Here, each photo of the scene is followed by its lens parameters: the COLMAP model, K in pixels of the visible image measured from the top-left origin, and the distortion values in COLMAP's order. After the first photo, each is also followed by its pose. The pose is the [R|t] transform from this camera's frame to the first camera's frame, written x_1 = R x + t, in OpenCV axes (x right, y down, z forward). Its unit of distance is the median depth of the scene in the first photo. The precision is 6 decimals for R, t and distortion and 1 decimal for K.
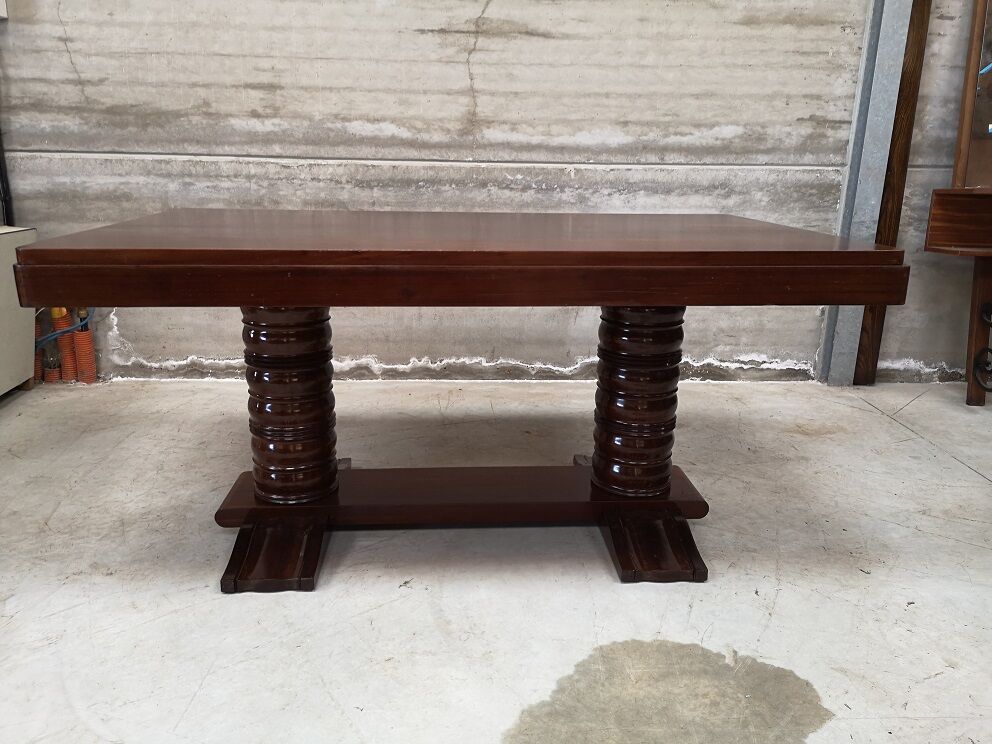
lens RADIAL K [[758.4, 0, 498.4], [0, 758.4, 378.6], [0, 0, 1]] dist [0.081284, -0.089716]
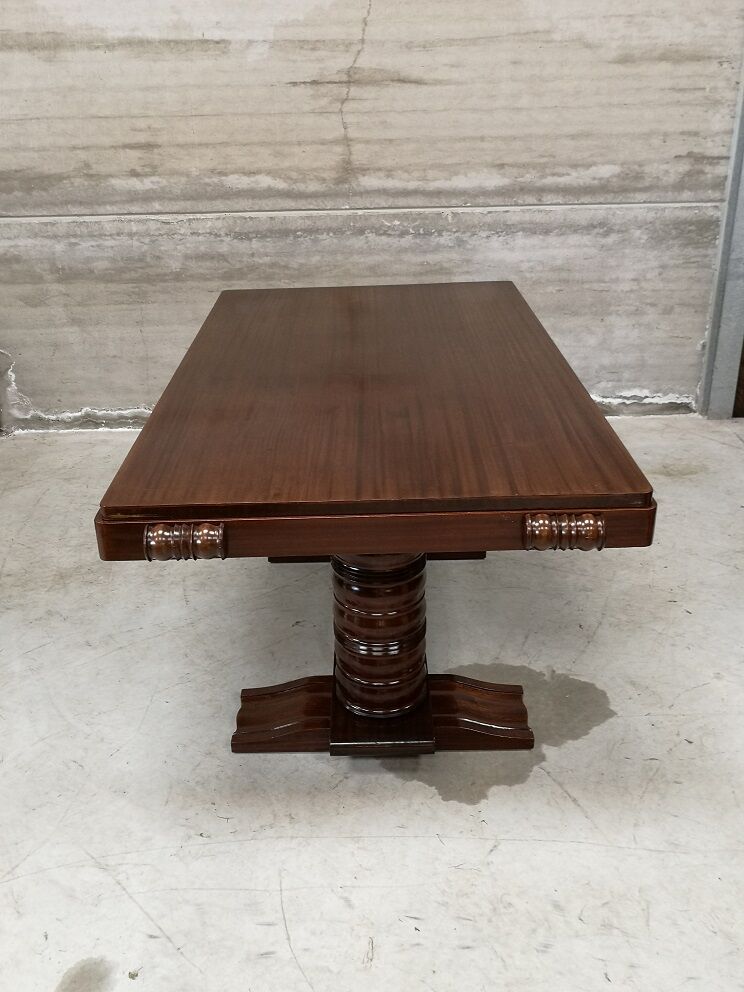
lens RADIAL K [[926.6, 0, 379.1], [0, 926.6, 495.5], [0, 0, 1]] dist [0.004473, 0.000000]
pose [[0.999215, -0.022659, -0.032500, 0.036239], [0.027107, 0.989249, 0.143705, -0.086190], [0.028894, -0.144473, 0.989087, -0.258190]]
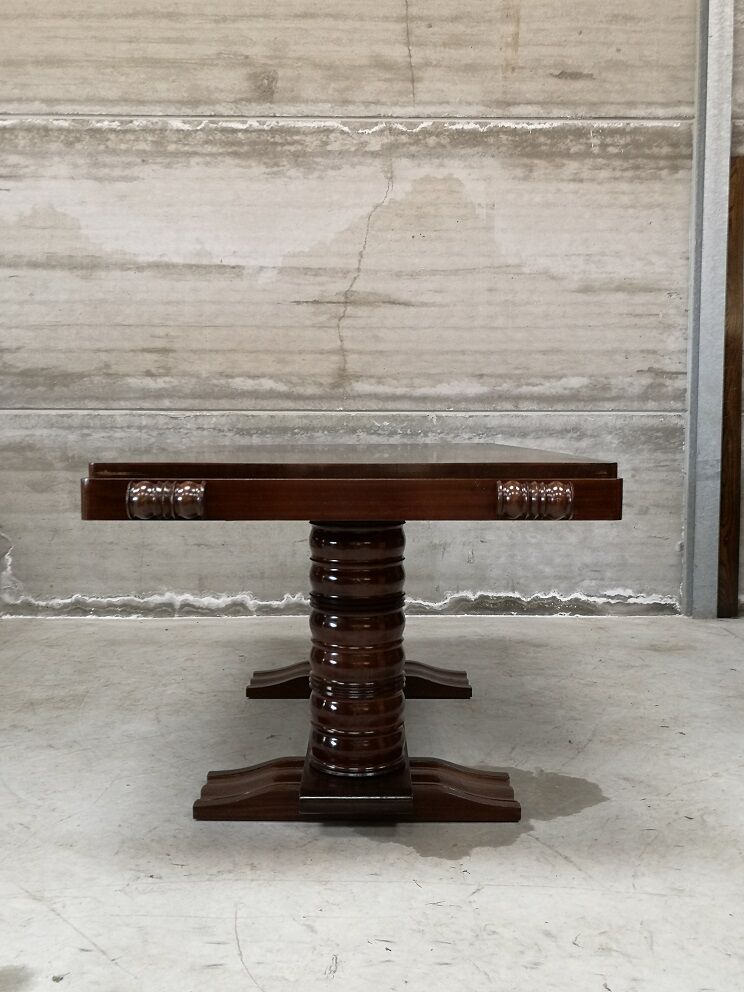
lens RADIAL K [[926.6, 0, 378.1], [0, 926.6, 504.8], [0, 0, 1]] dist [0.004473, 0.000000]
pose [[0.999676, -0.013346, -0.021652, 0.043343], [0.008536, 0.977943, -0.208696, 0.125153], [0.023959, 0.208443, 0.977741, -0.269101]]
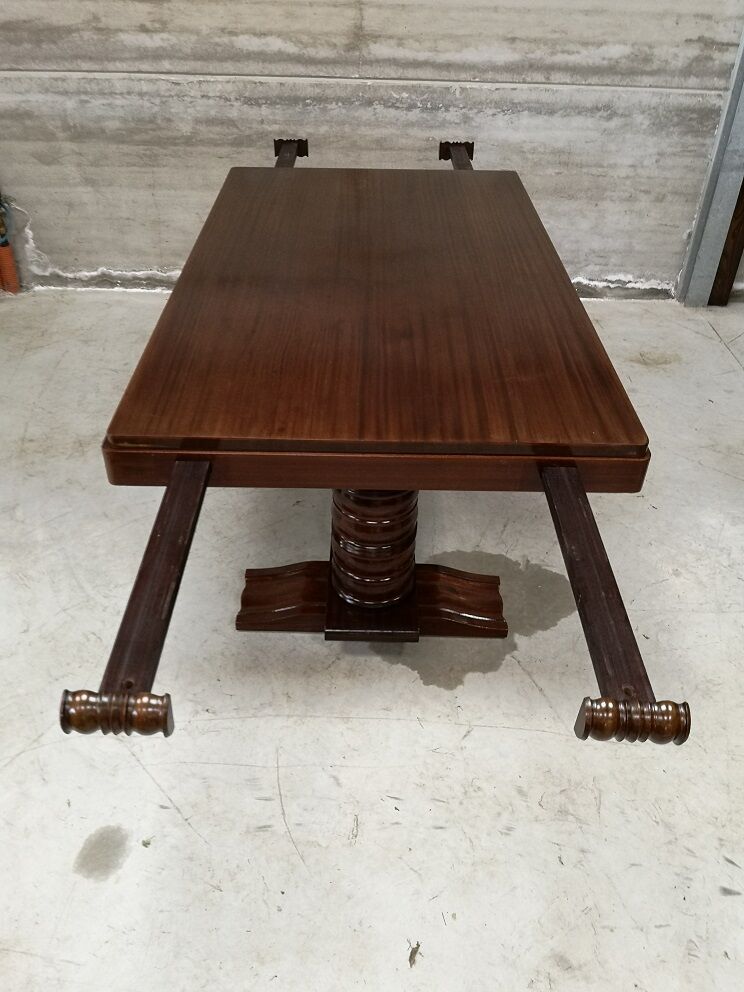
lens RADIAL K [[793.7, 0, 379.5], [0, 793.7, 497.7], [0, 0, 1]] dist [0.031231, -0.060981]
pose [[0.999475, 0.027247, -0.017522, 0.026895], [-0.019307, 0.935351, 0.353194, -0.138491], [0.026013, -0.352670, 0.935386, -0.178721]]
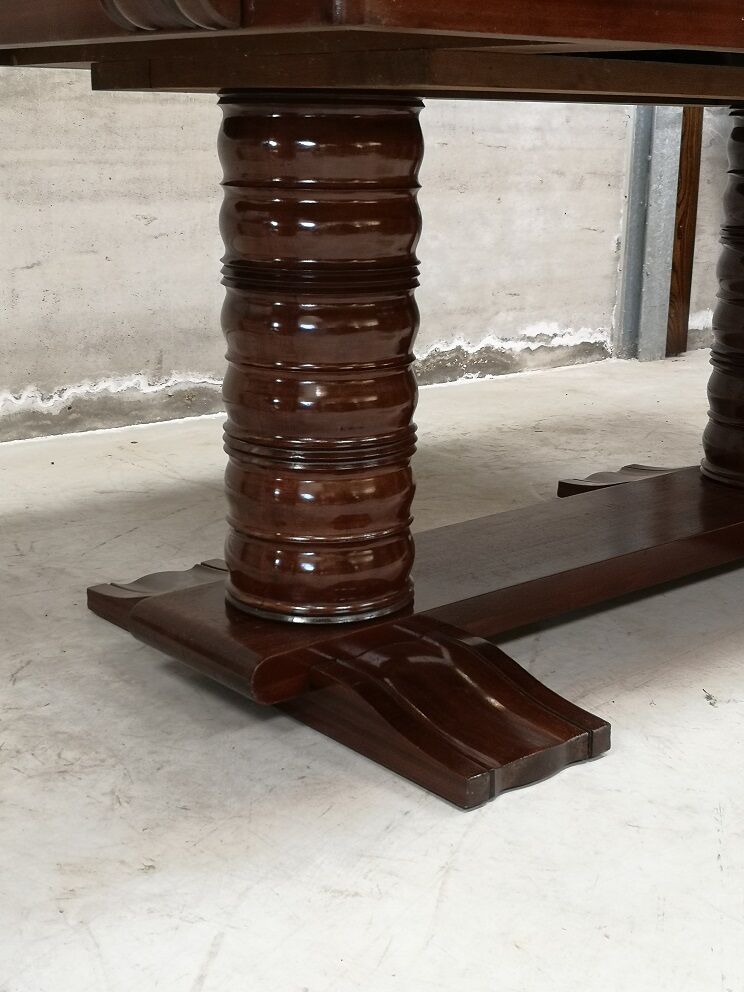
lens RADIAL K [[1397.4, 0, 379.9], [0, 1397.4, 490.9], [0, 0, 1]] dist [0.032753, 0.000000]
pose [[0.799842, -0.157237, 0.579250, -0.450293], [0.169828, 0.984926, 0.032854, 0.042389], [-0.575684, 0.072095, 0.814488, 0.221940]]
